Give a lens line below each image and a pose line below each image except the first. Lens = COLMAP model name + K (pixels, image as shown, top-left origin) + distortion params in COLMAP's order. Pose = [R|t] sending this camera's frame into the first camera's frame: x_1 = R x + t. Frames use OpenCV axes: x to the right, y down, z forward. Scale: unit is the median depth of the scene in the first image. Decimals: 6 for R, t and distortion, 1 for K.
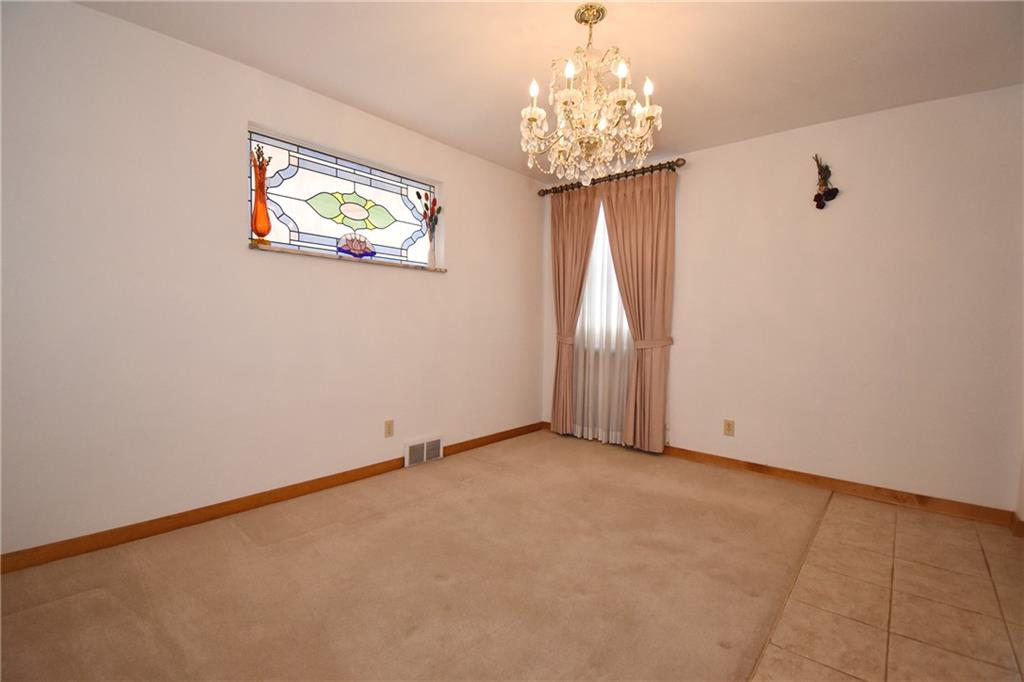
lens RADIAL K [[456.4, 0, 507.2], [0, 456.4, 344.5], [0, 0, 1]] dist [-0.011095, -0.004246]
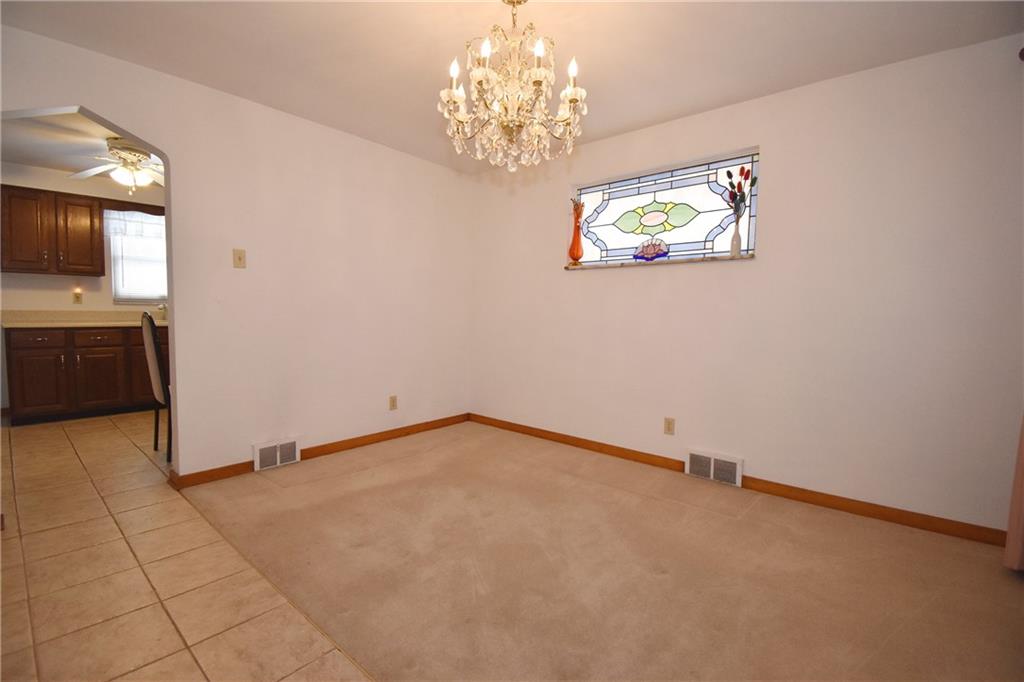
lens RADIAL K [[456.4, 0, 512.9], [0, 456.4, 335.9], [0, 0, 1]] dist [-0.011095, -0.004246]
pose [[-0.014573, 0.037082, -0.999206, 0.809425], [-0.056067, 0.997710, 0.037844, -0.035000], [0.998321, 0.056574, -0.012461, 0.722413]]
